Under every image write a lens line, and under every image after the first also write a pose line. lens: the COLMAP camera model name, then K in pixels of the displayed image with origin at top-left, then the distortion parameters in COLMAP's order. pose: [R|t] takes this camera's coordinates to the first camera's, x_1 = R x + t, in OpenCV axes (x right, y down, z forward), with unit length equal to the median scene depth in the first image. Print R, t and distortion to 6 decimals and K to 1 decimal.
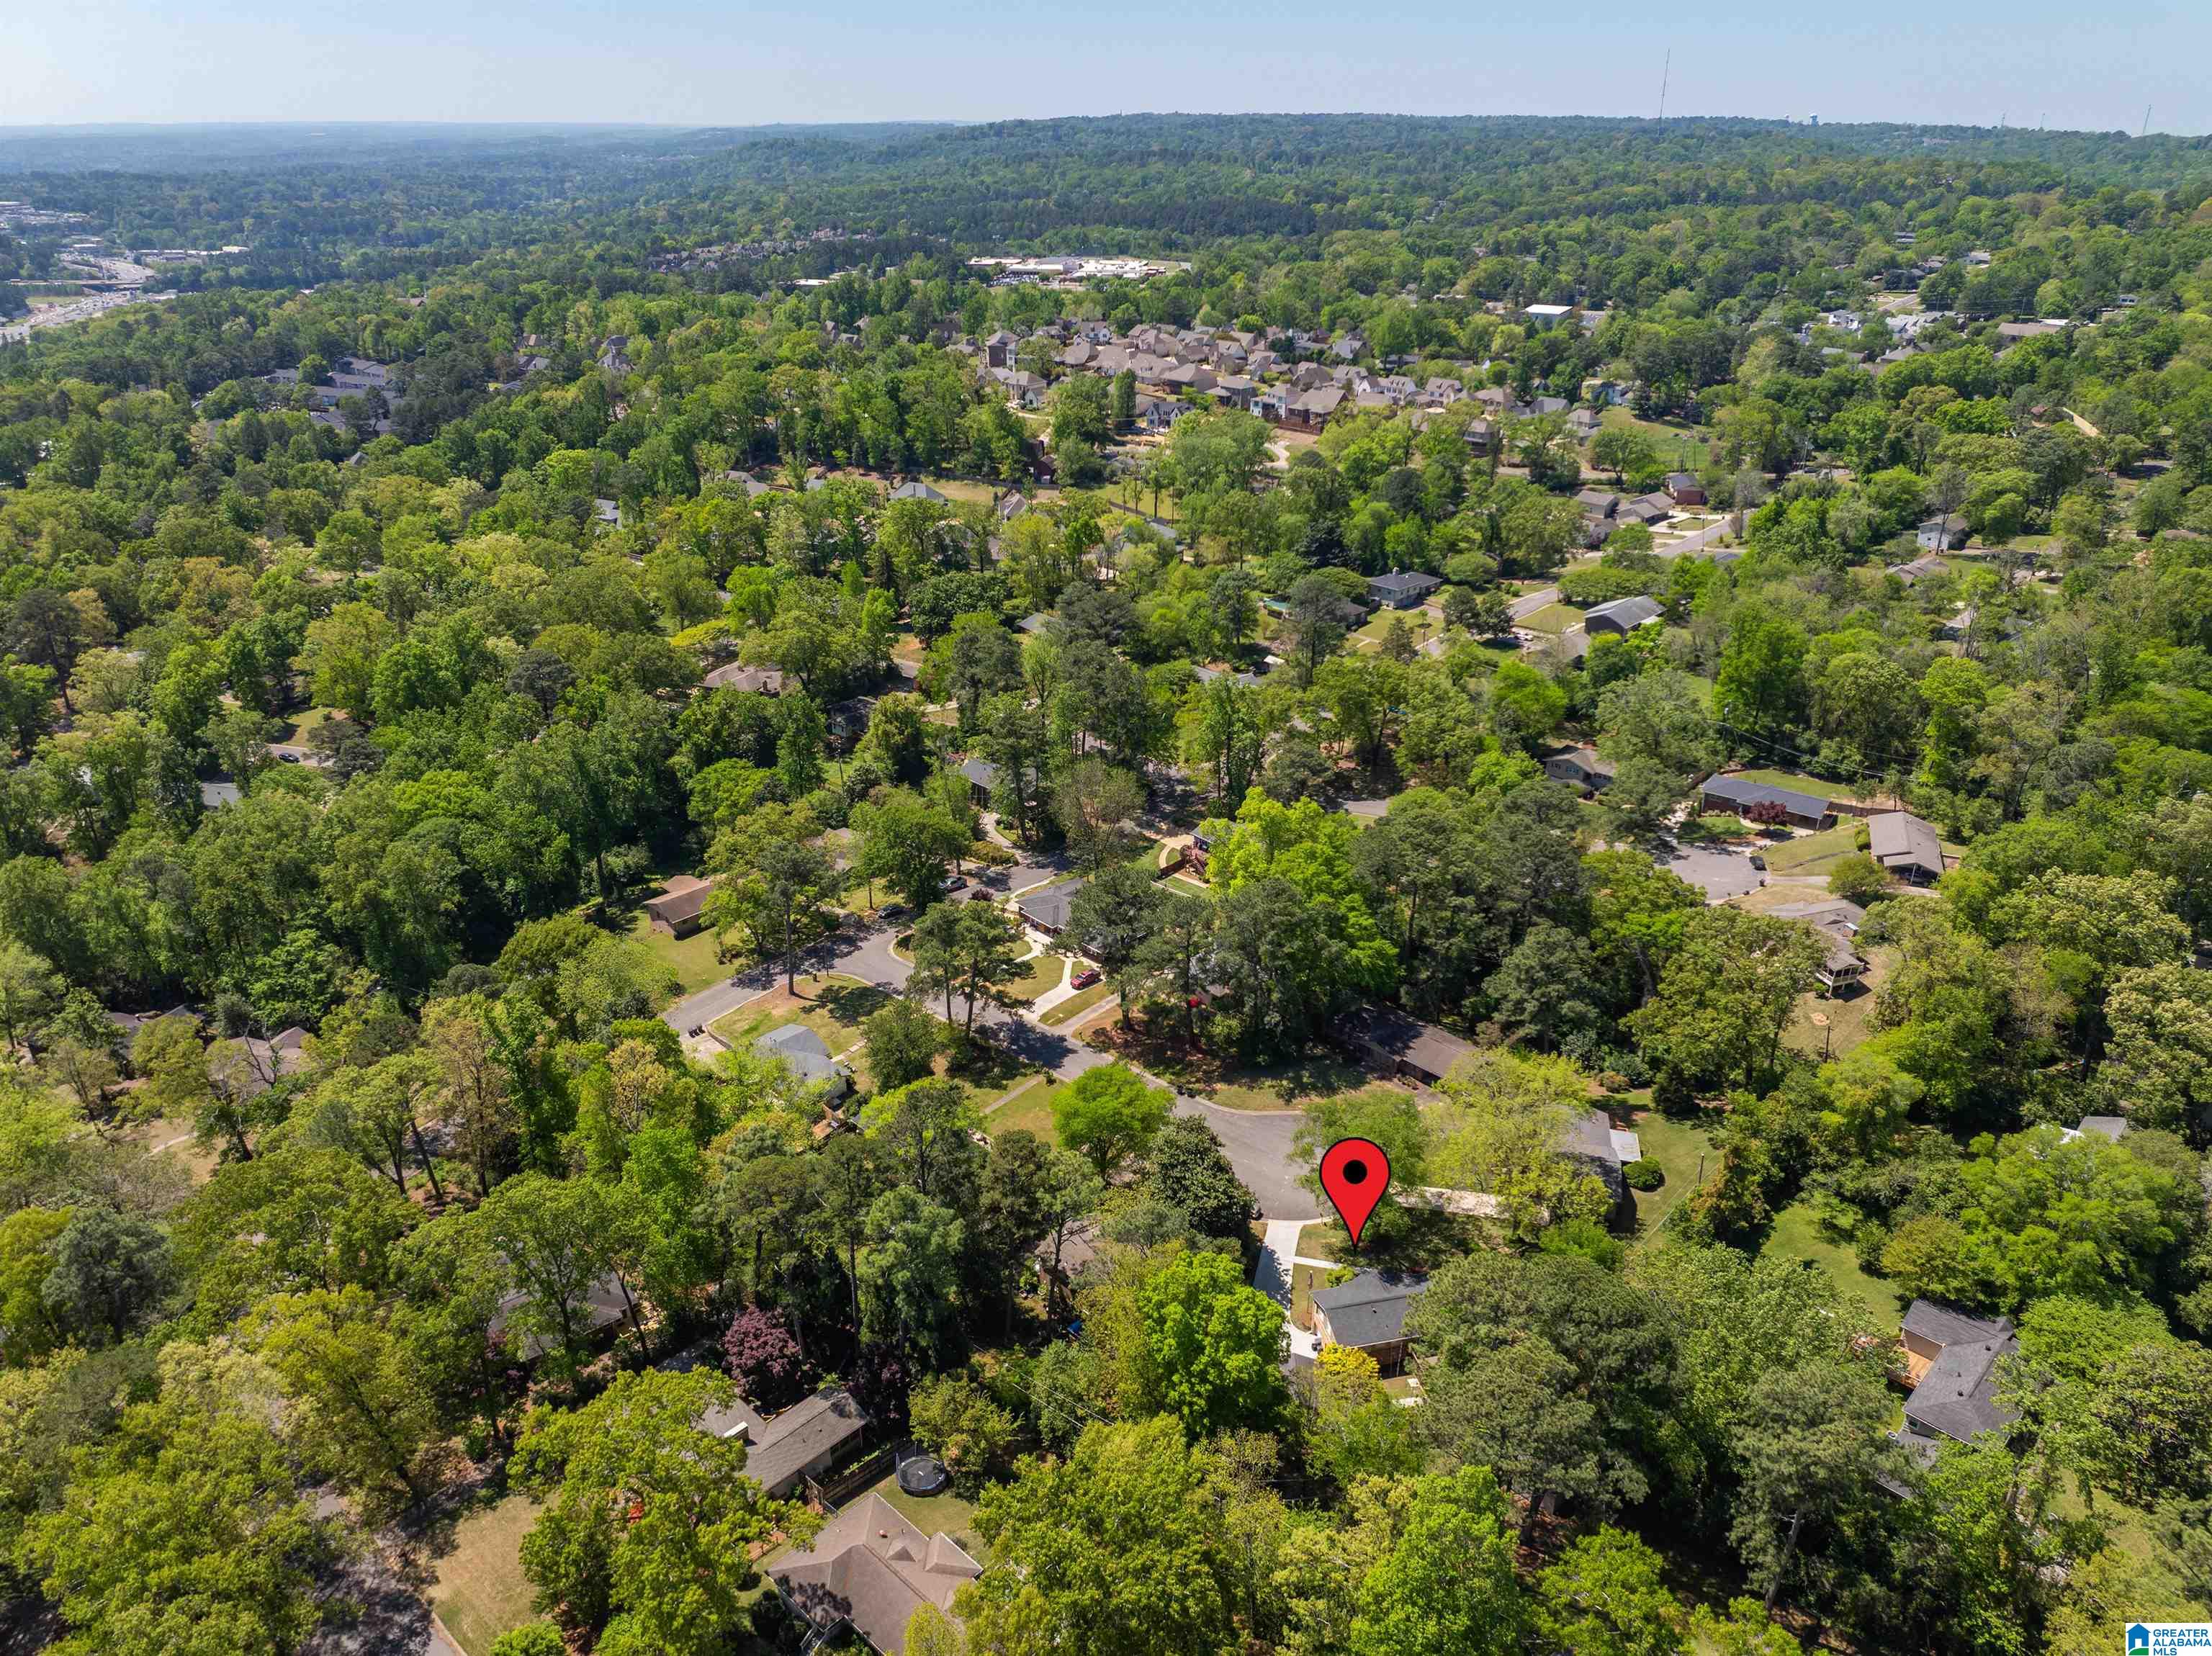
lens RADIAL K [[1547.7, 0, 1118.8], [0, 1547.7, 830.5], [0, 0, 1]] dist [-0.039953, 0.003787]
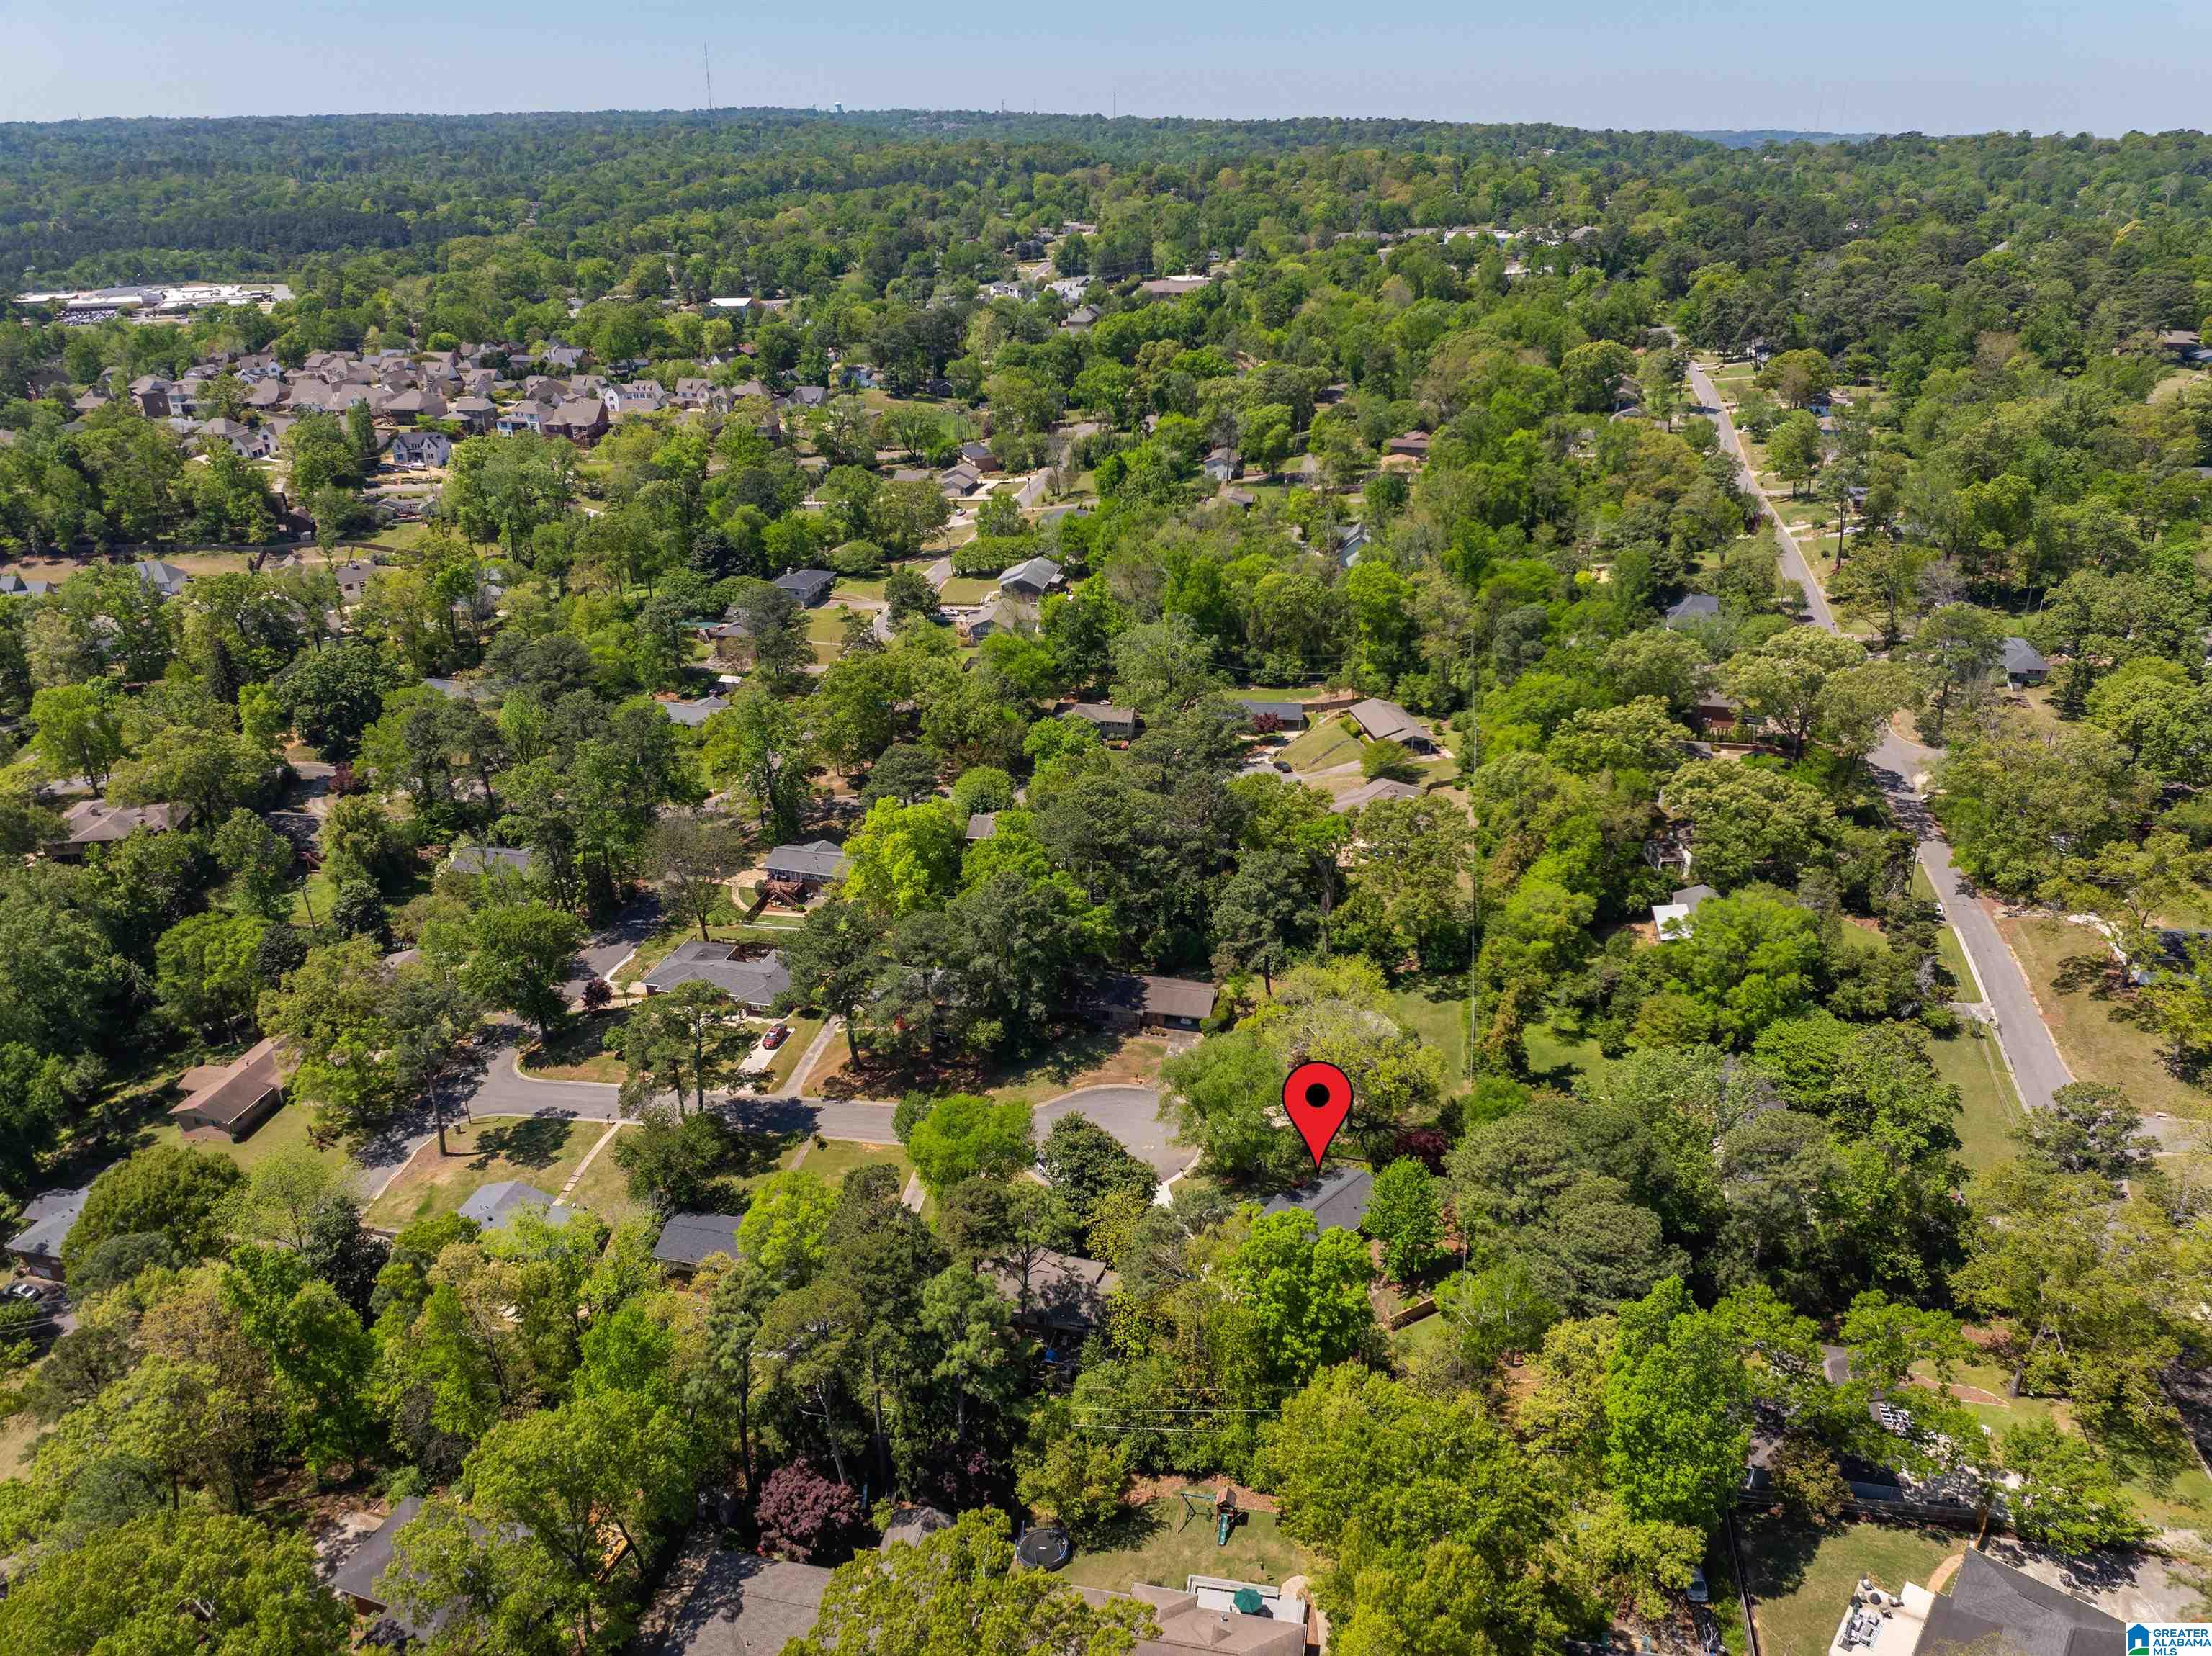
lens RADIAL K [[1547.7, 0, 1117.9], [0, 1547.7, 823.8], [0, 0, 1]] dist [-0.039953, 0.003787]
pose [[0.843420, -0.228415, 0.486281, -0.118908], [0.228486, 0.971689, 0.060128, -0.016386], [-0.486247, 0.060395, 0.871732, 0.033617]]
